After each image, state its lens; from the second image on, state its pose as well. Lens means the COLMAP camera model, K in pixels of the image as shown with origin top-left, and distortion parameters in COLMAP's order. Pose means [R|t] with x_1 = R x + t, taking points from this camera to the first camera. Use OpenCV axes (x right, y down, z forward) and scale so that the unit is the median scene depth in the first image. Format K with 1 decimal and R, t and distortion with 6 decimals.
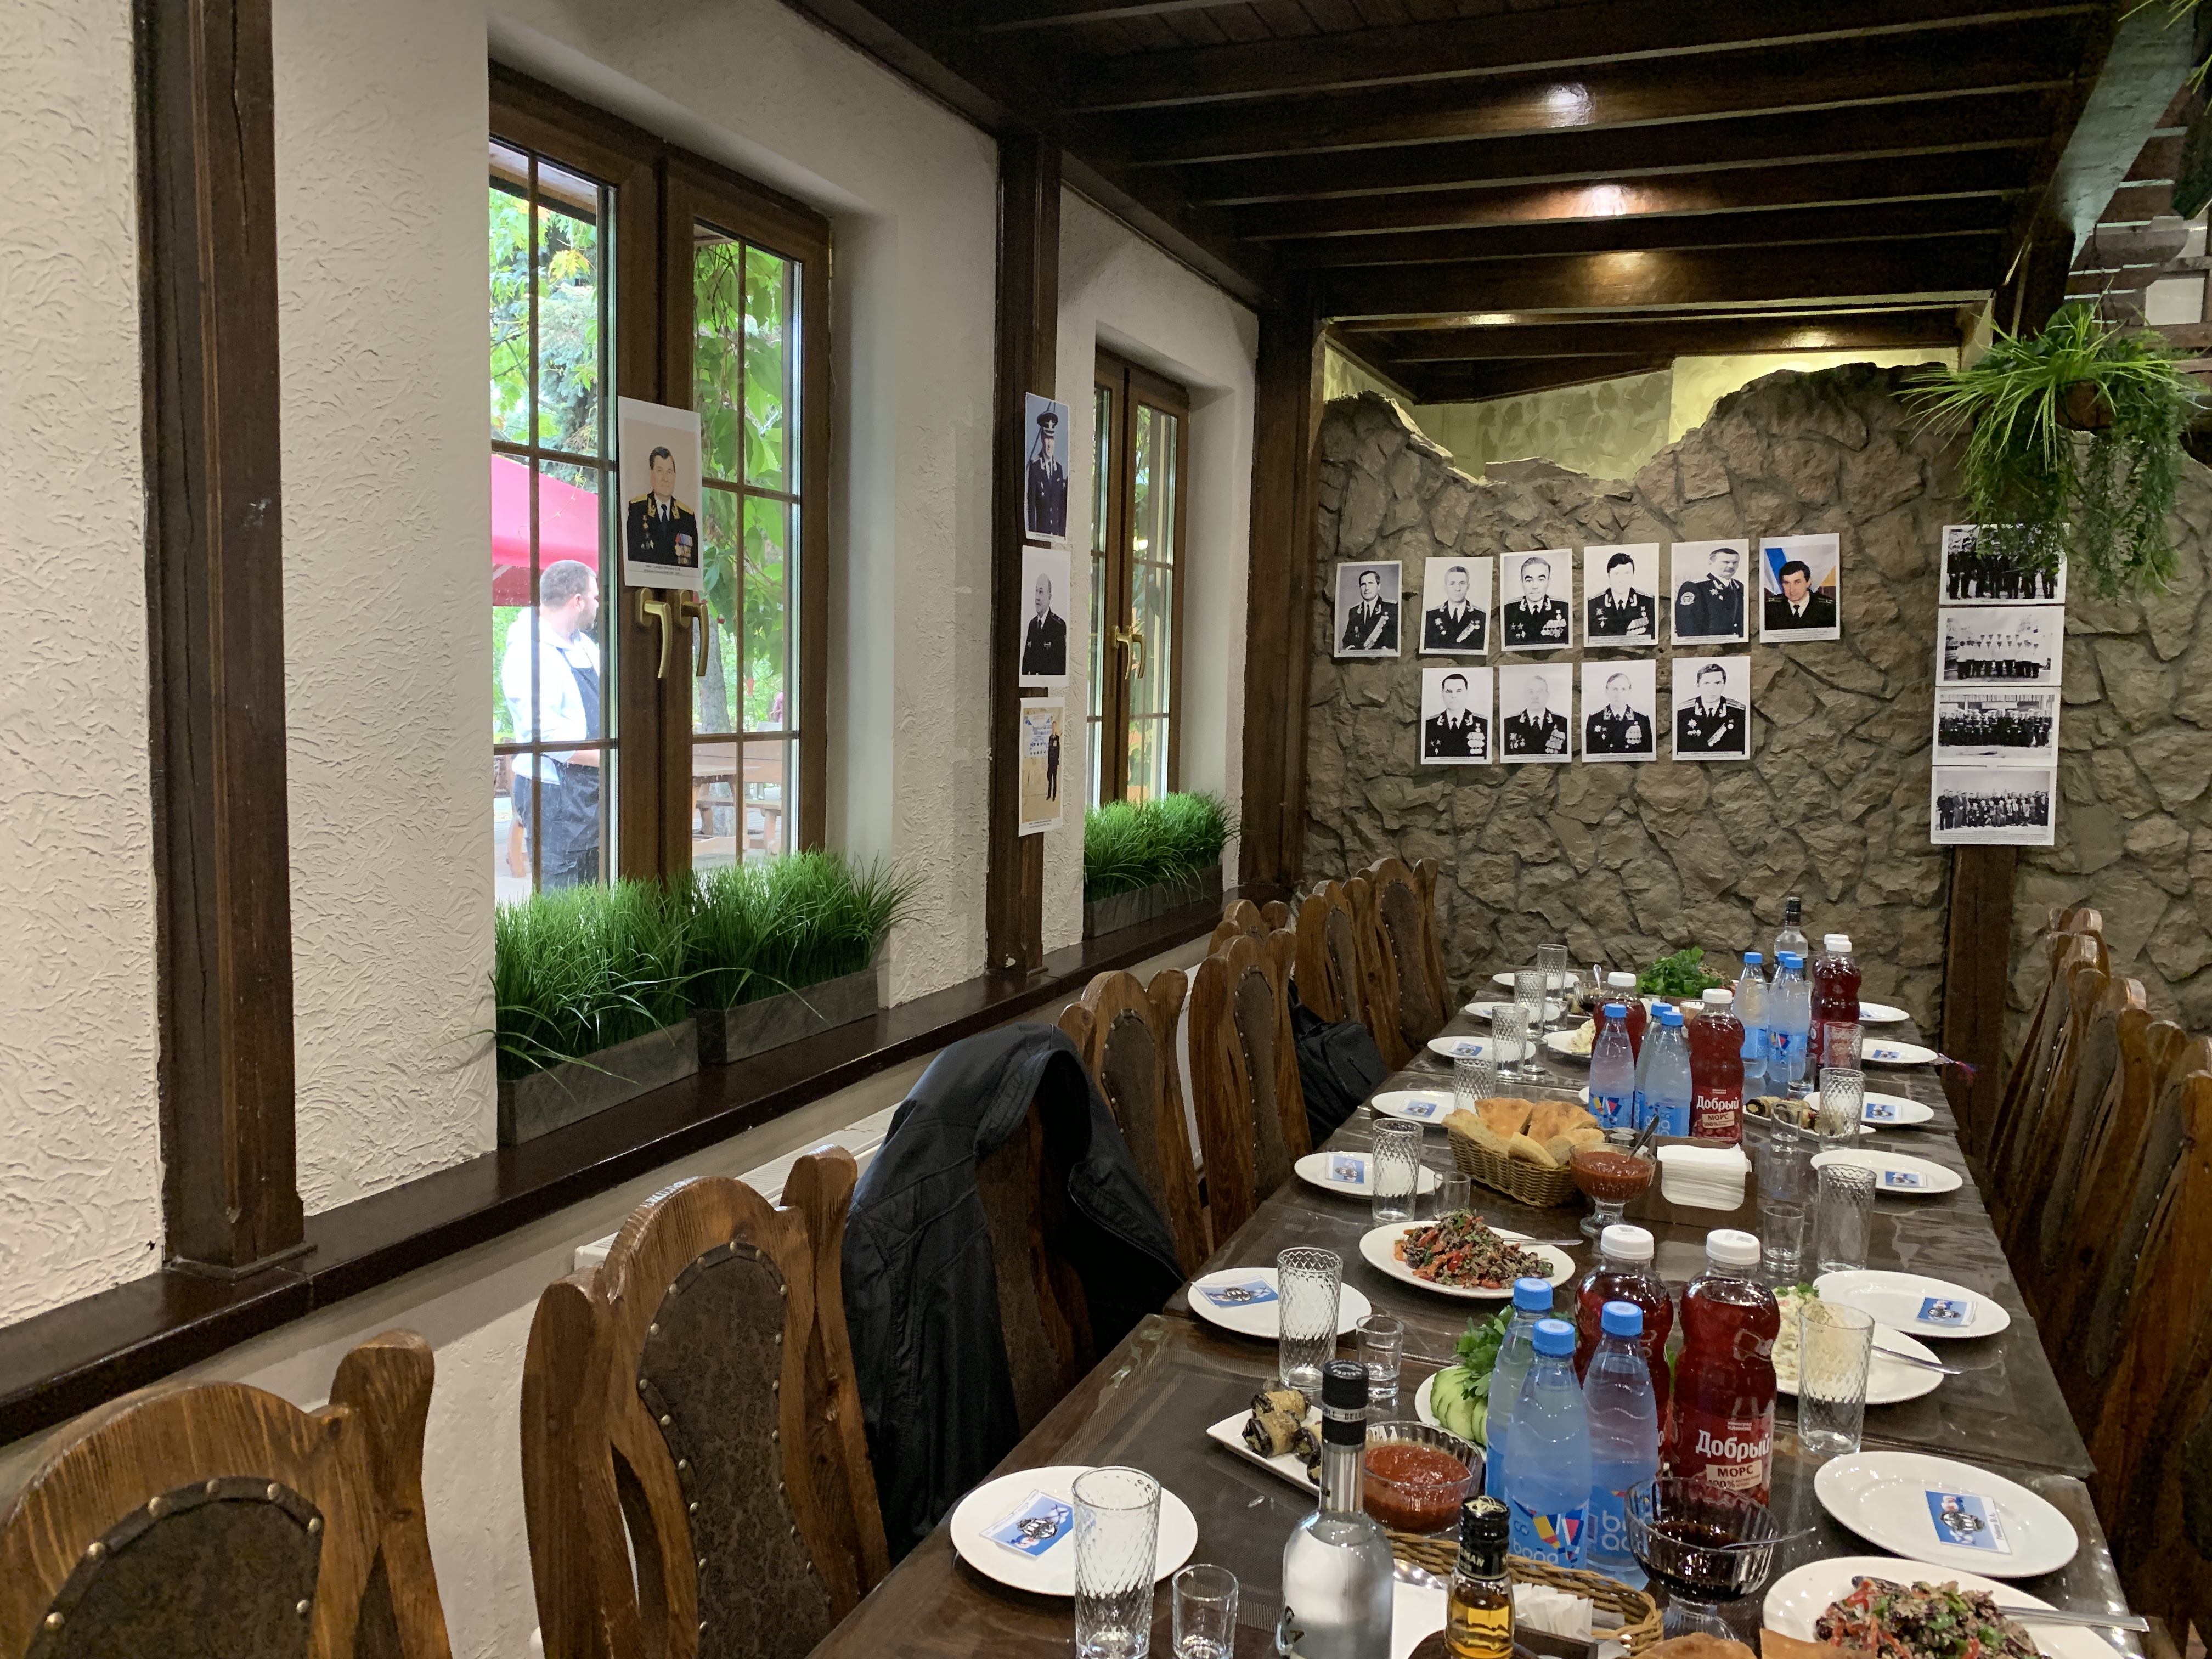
lens RADIAL K [[1680.3, 0, 1101.7], [0, 1680.3, 827.1], [0, 0, 1]] dist [0.059126, -0.050626]
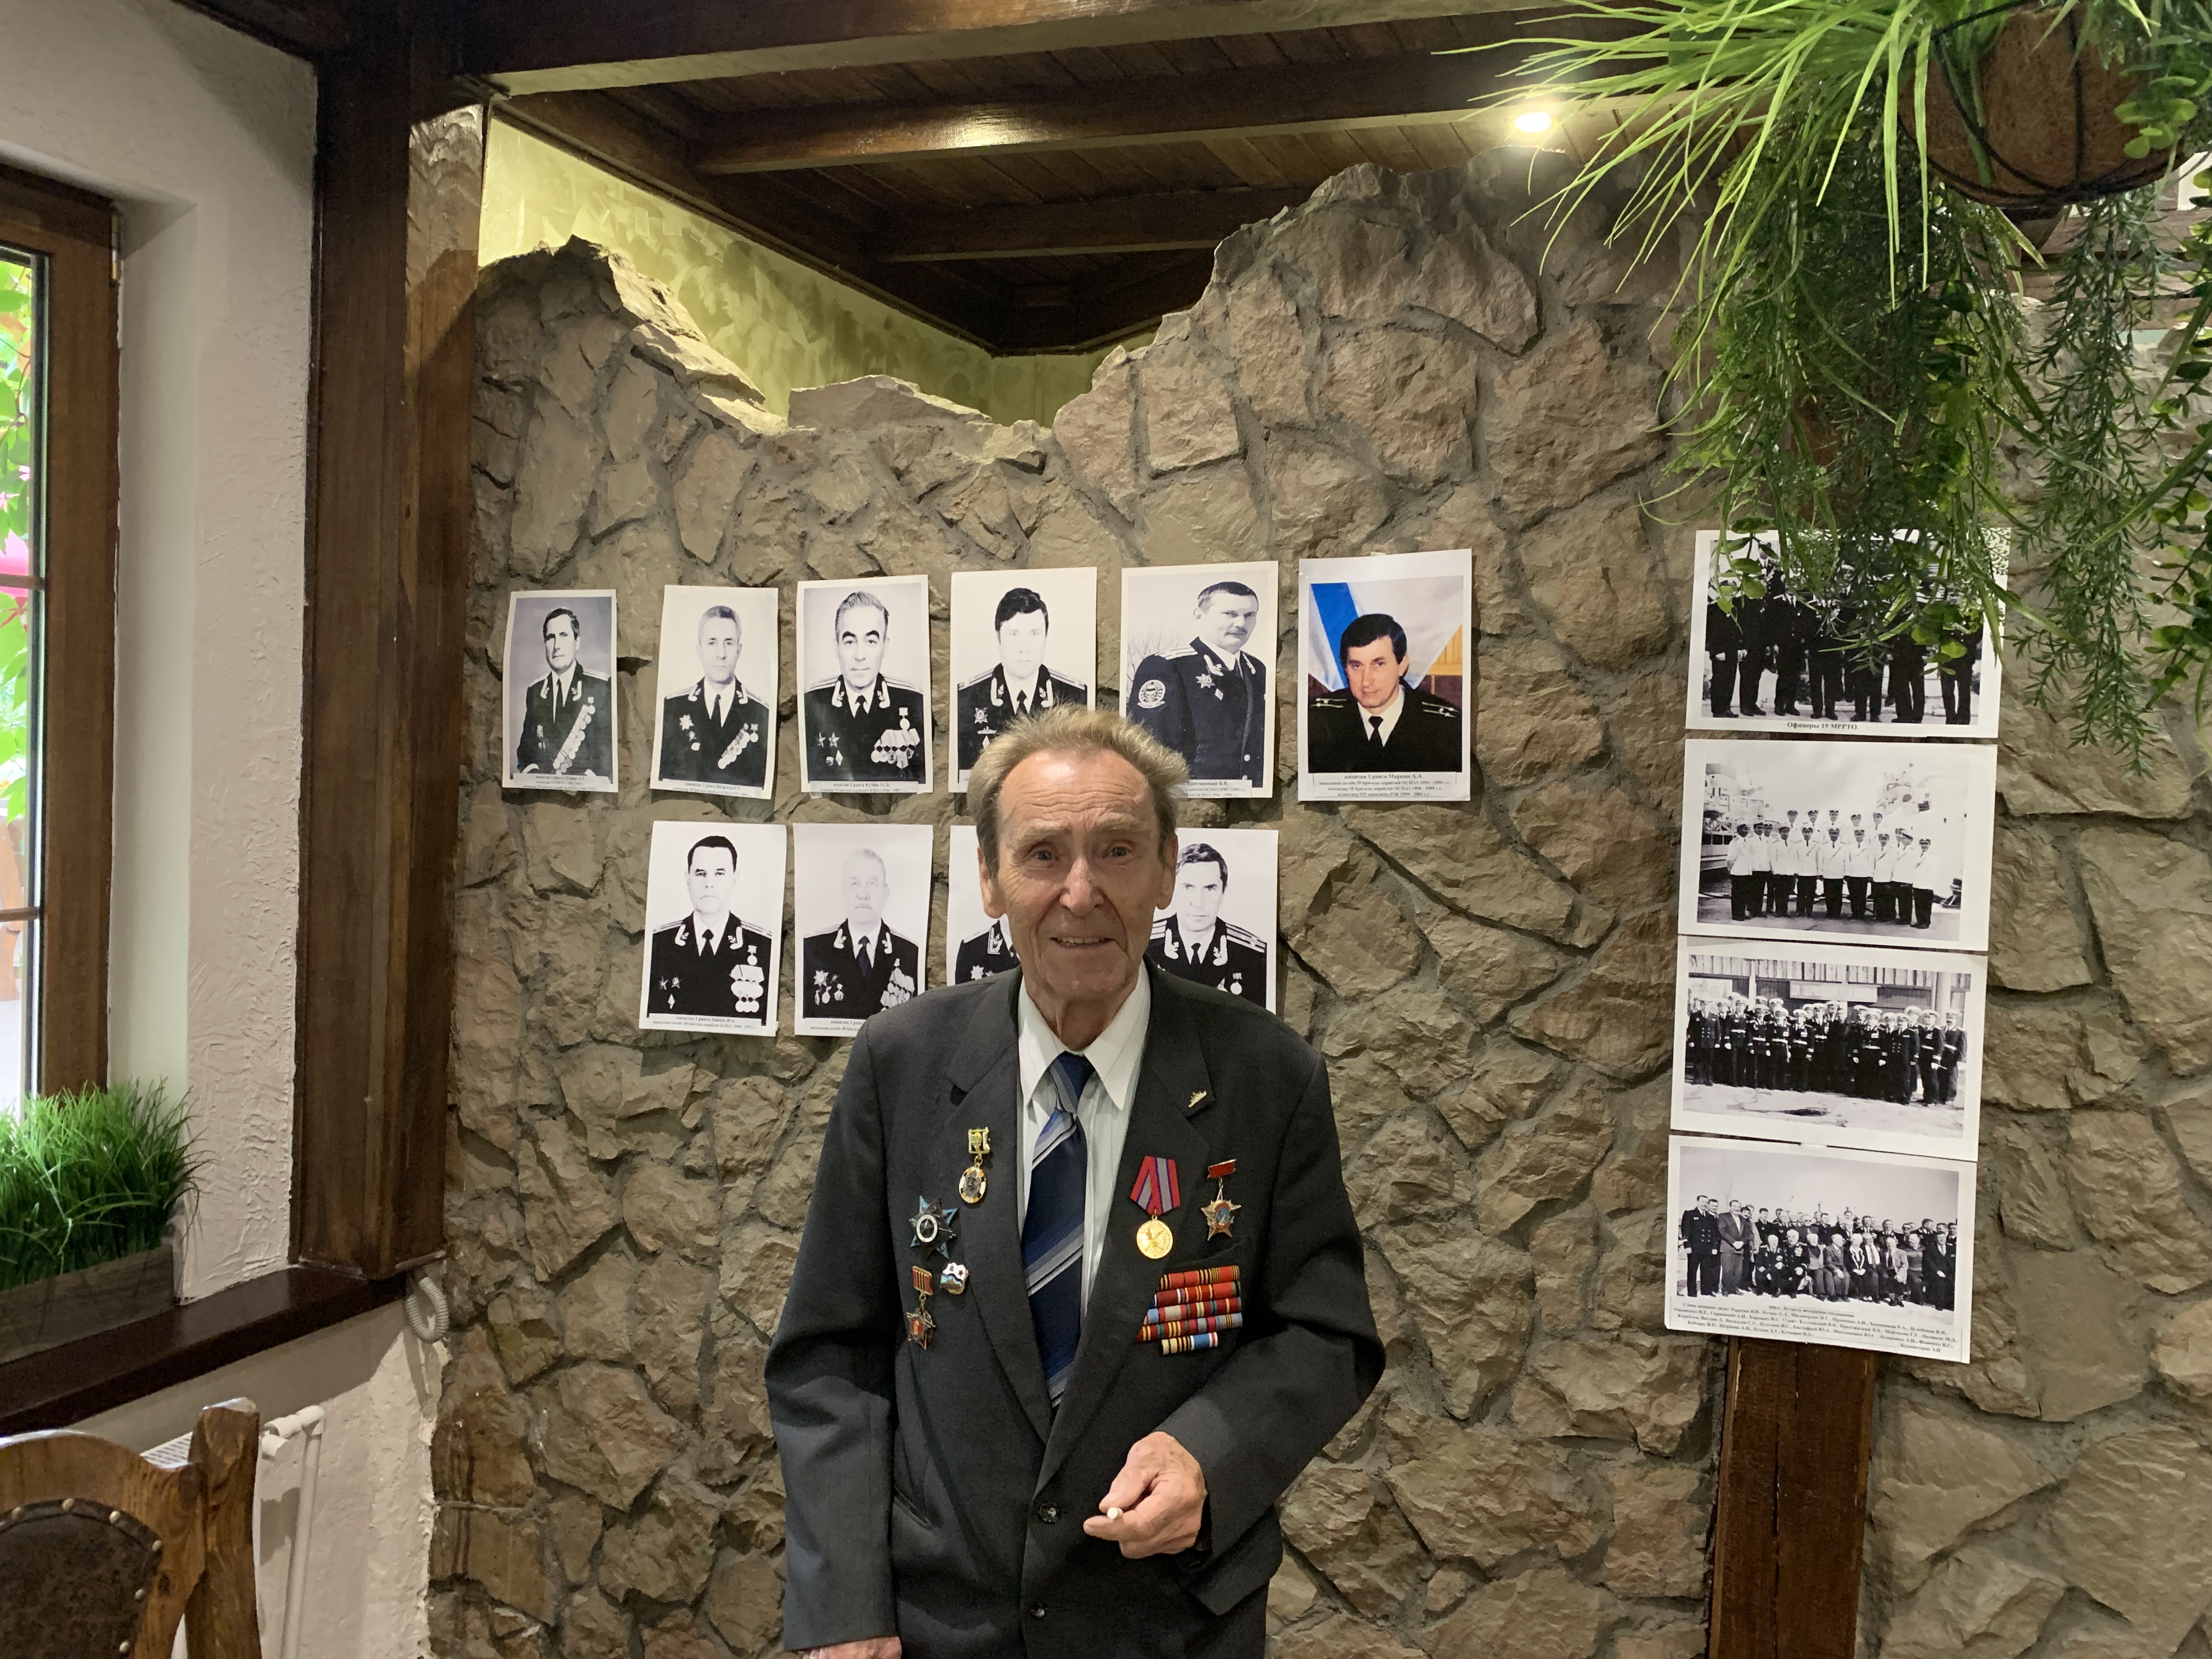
lens RADIAL K [[1680.3, 0, 1091.0], [0, 1680.3, 828.6], [0, 0, 1]] dist [0.059126, -0.050626]
pose [[0.999647, 0.026466, -0.002434, 0.338161], [-0.026531, 0.999120, -0.032492, -0.086858], [0.001572, 0.032545, 0.999469, 0.576302]]
